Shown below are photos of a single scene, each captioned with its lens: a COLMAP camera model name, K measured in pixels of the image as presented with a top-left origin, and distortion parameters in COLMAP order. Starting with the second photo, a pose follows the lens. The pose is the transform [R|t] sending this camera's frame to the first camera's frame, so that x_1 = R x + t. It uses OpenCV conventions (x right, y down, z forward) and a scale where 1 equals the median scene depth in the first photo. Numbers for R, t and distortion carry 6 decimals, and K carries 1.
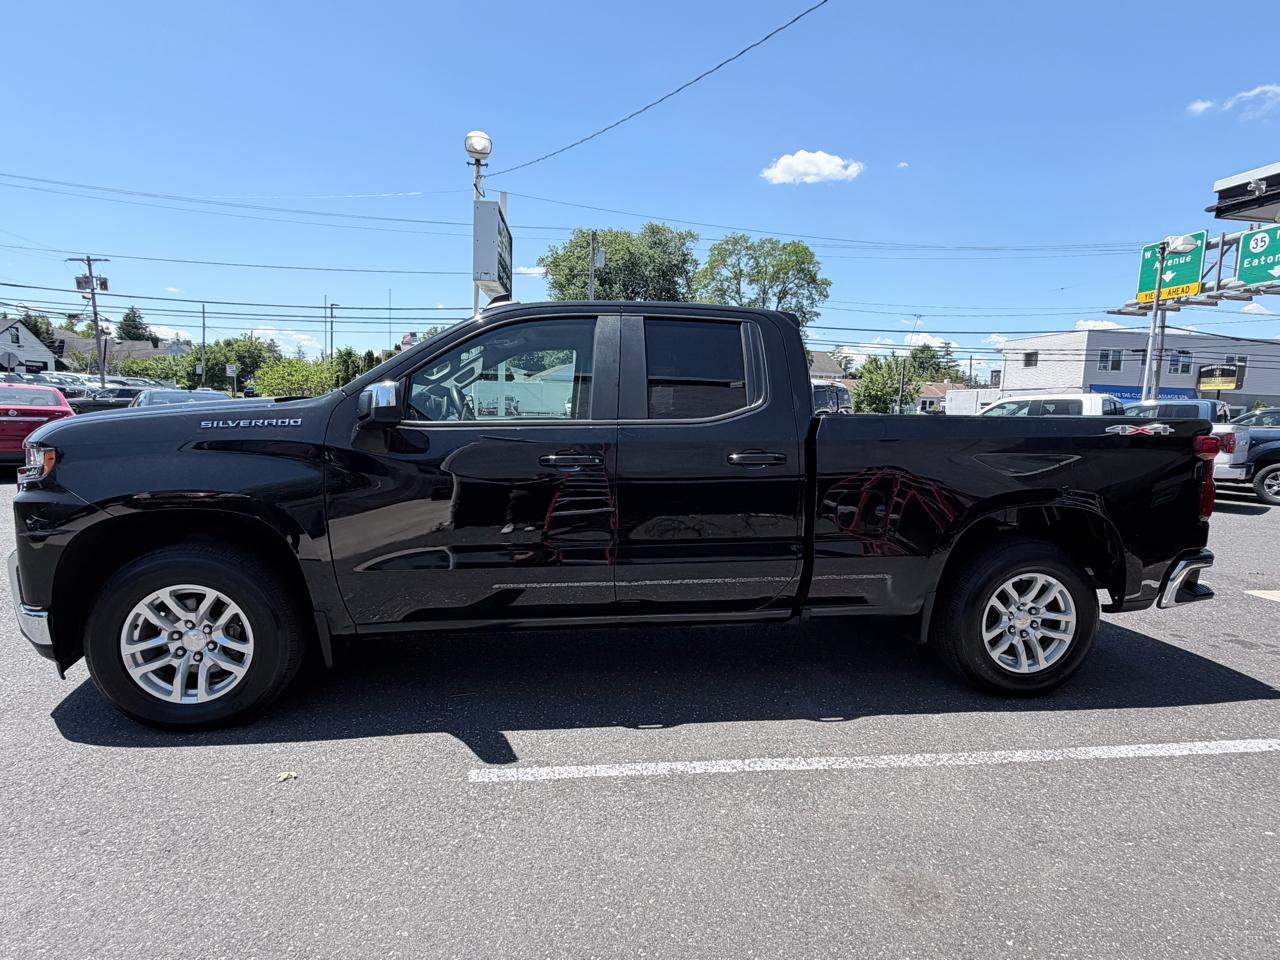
lens RADIAL K [[681.1, 0, 636.9], [0, 681.1, 482.2], [0, 0, 1]] dist [0.012801, -0.005931]
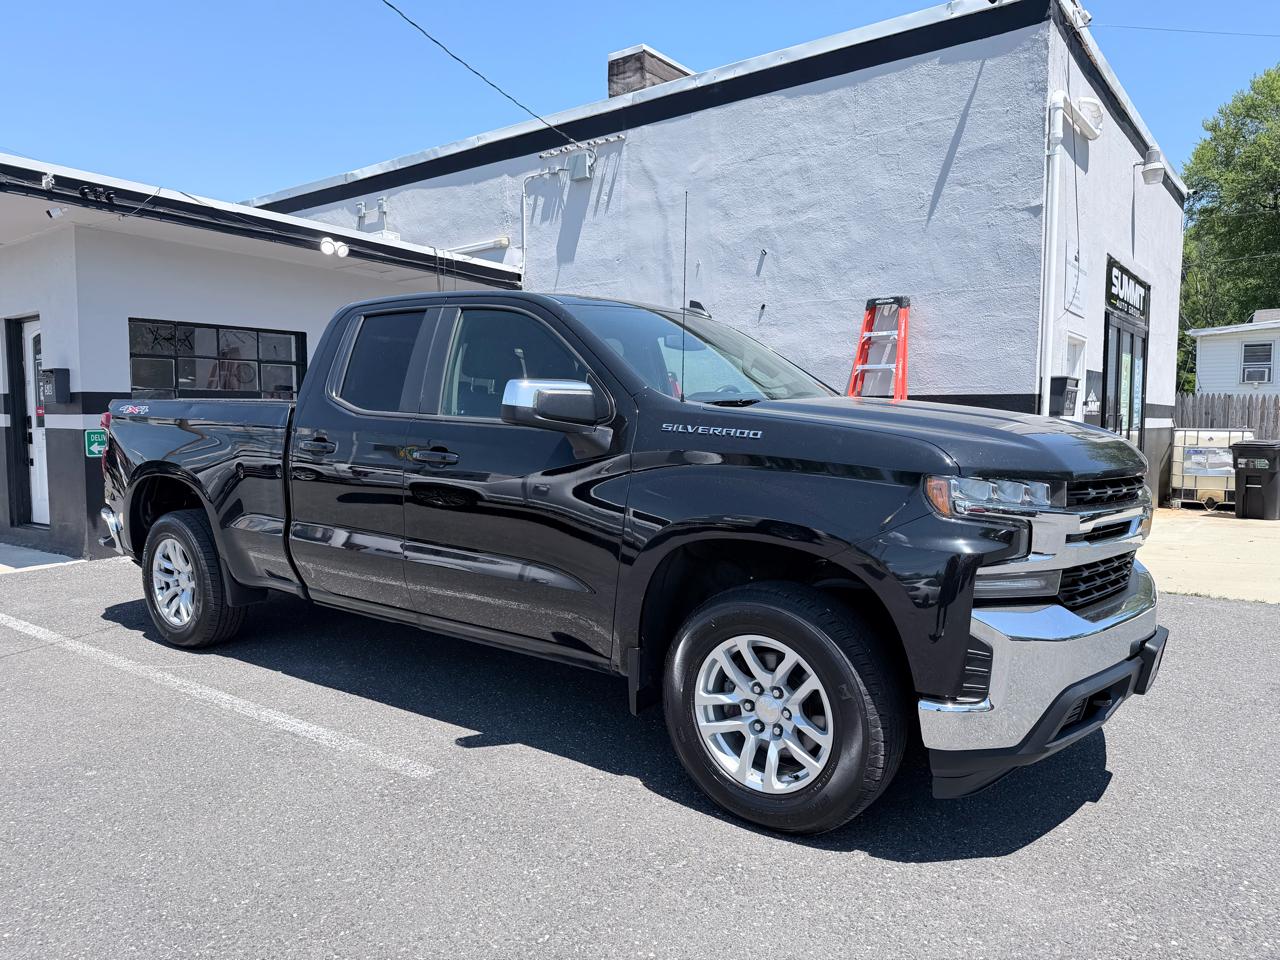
lens RADIAL K [[900.1, 0, 636.7], [0, 900.1, 498.7], [0, 0, 1]] dist [0.040478, -0.052358]
pose [[-0.706829, -0.094715, 0.701015, -0.156708], [0.053019, 0.981115, 0.186018, -0.032348], [-0.705395, 0.168650, -0.688459, 0.284997]]
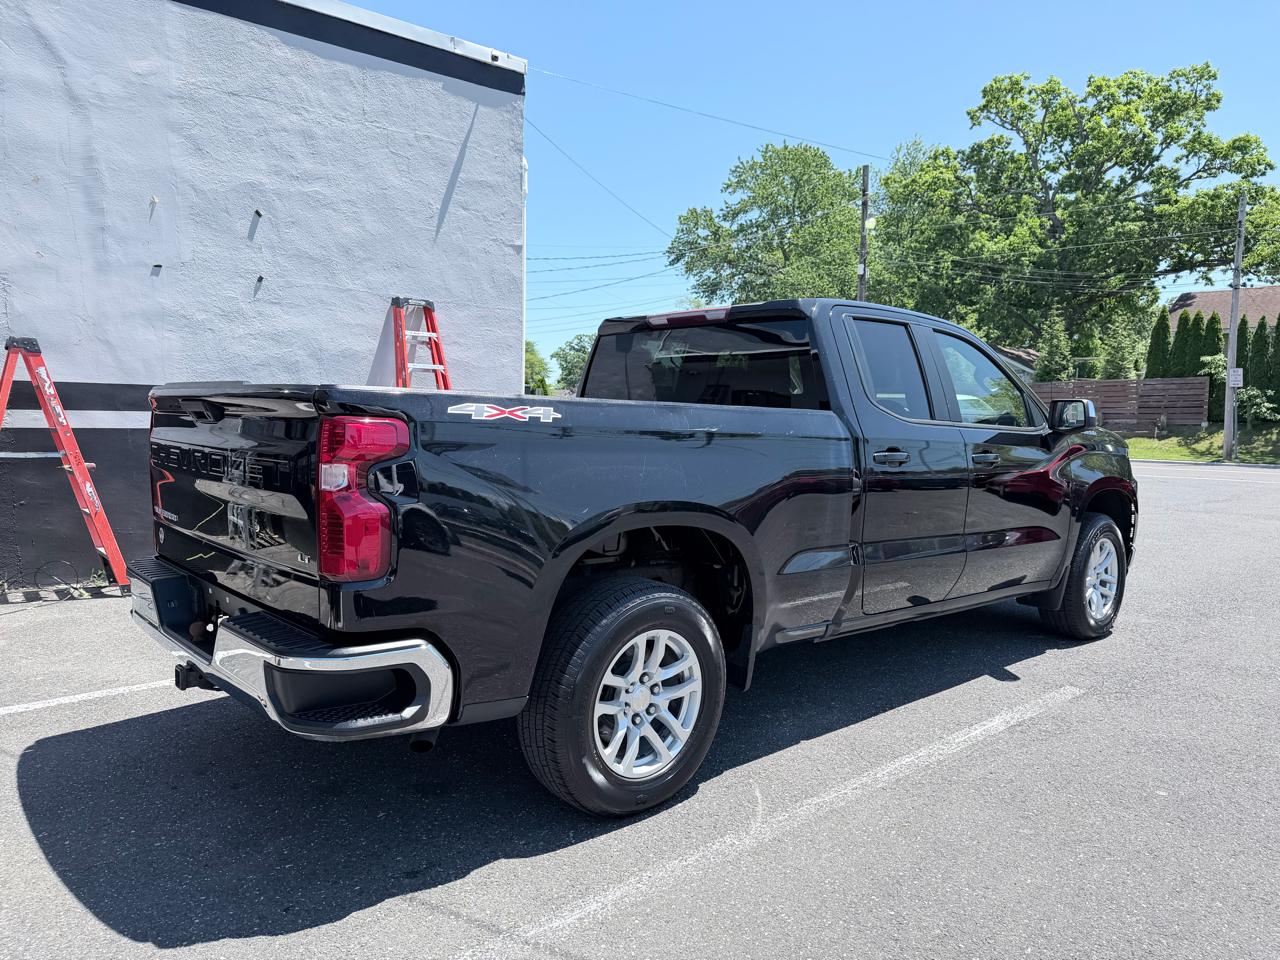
lens RADIAL K [[900.1, 0, 643.4], [0, 900.1, 488.2], [0, 0, 1]] dist [0.040478, -0.052358]
pose [[-0.828424, 0.004679, -0.560082, 0.138248], [-0.098090, 0.983299, 0.153301, -0.028301], [0.551445, 0.181936, -0.814130, 0.315614]]
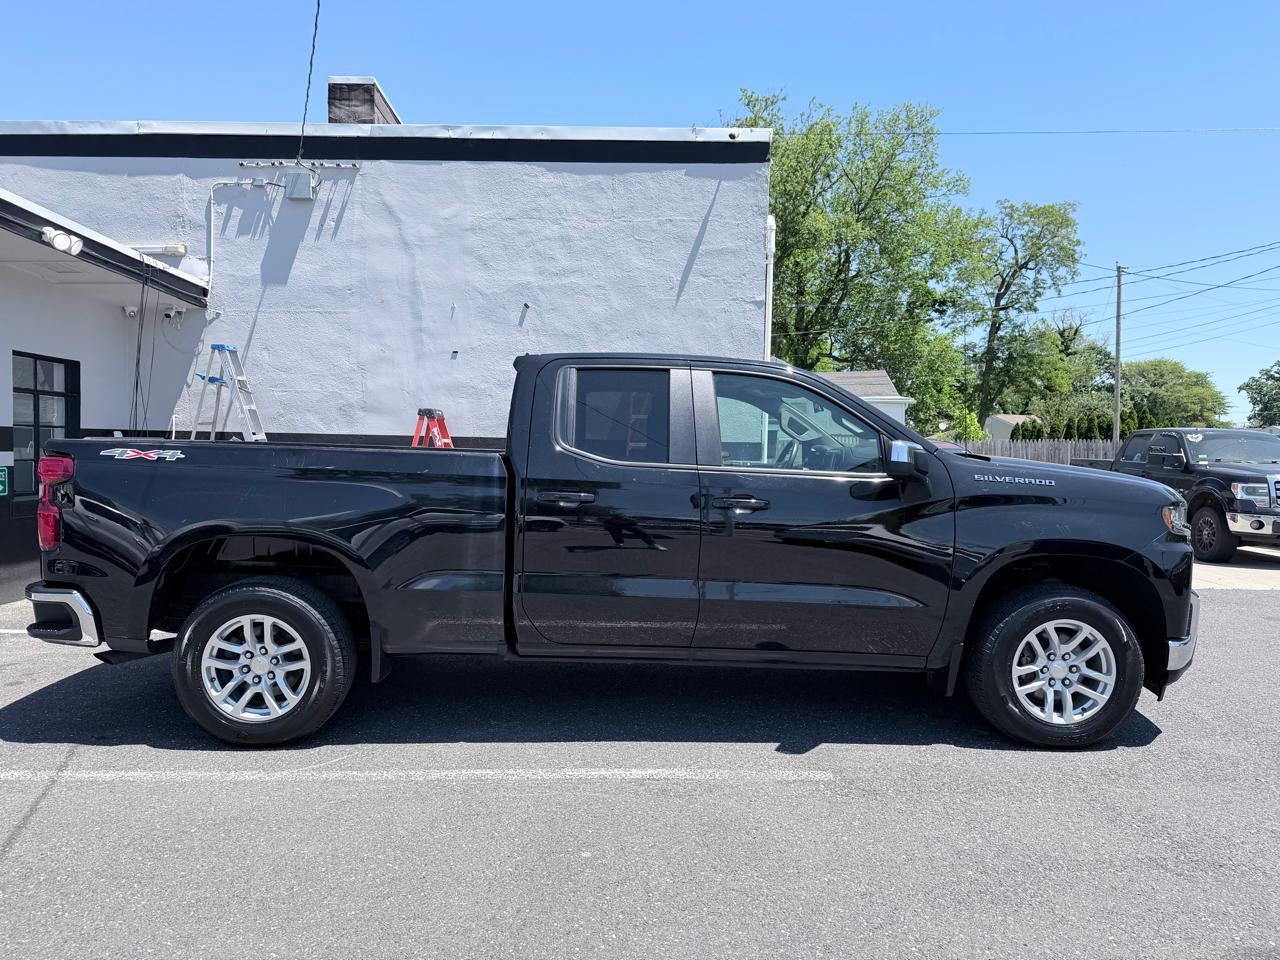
lens RADIAL K [[900.1, 0, 639.3], [0, 900.1, 493.1], [0, 0, 1]] dist [0.040478, -0.052358]
pose [[-0.992845, -0.048407, 0.109162, -0.023241], [-0.030602, 0.986766, 0.159239, -0.042804], [-0.115425, 0.154759, -0.981186, 0.376413]]
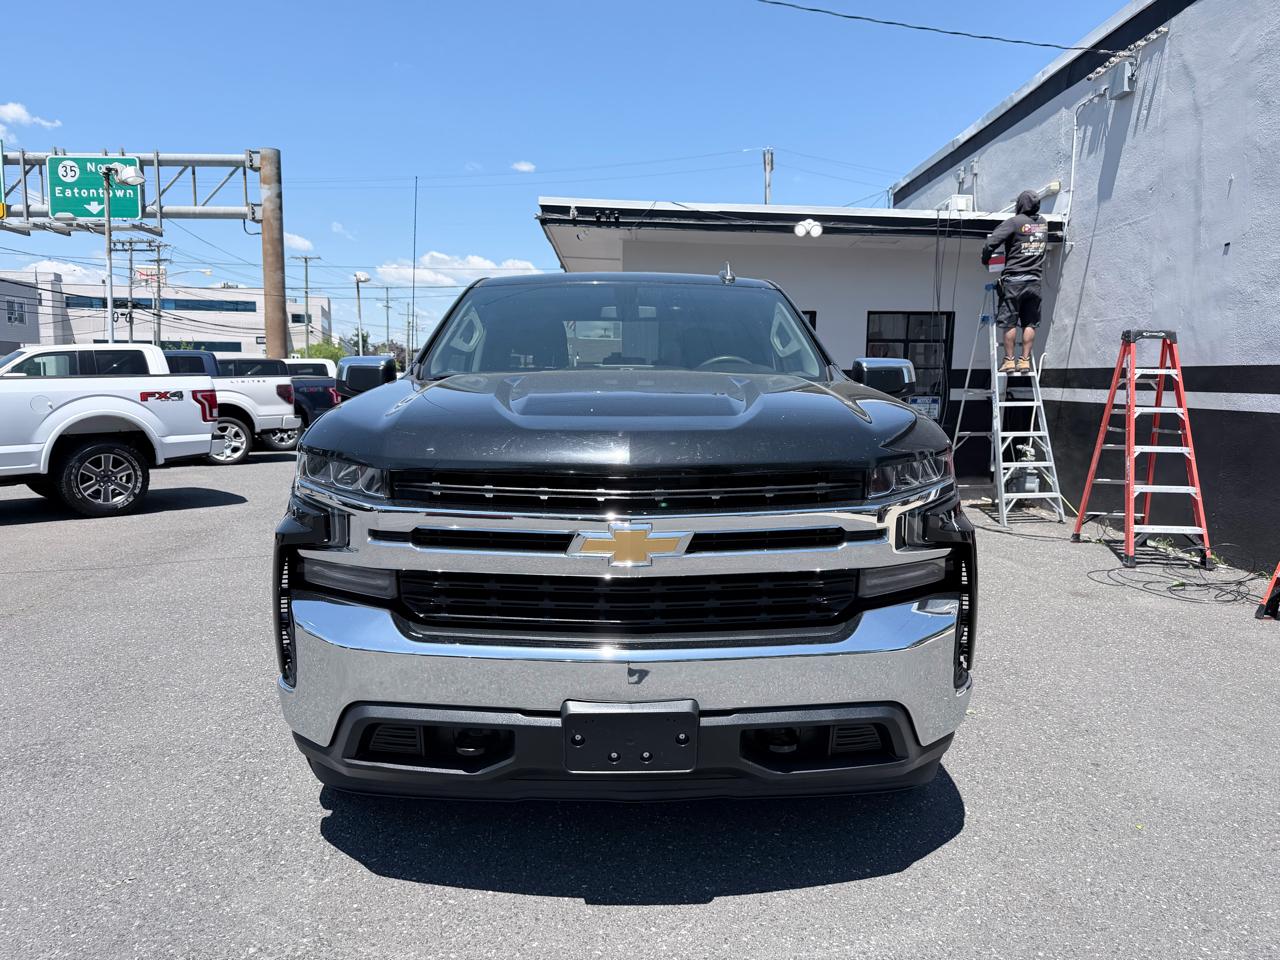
lens RADIAL K [[900.1, 0, 632.8], [0, 900.1, 482.2], [0, 0, 1]] dist [0.040478, -0.052358]
pose [[0.121443, -0.136625, 0.983151, -0.206031], [0.101573, 0.986993, 0.124612, -0.019218], [-0.987388, 0.084728, 0.133741, 0.135903]]
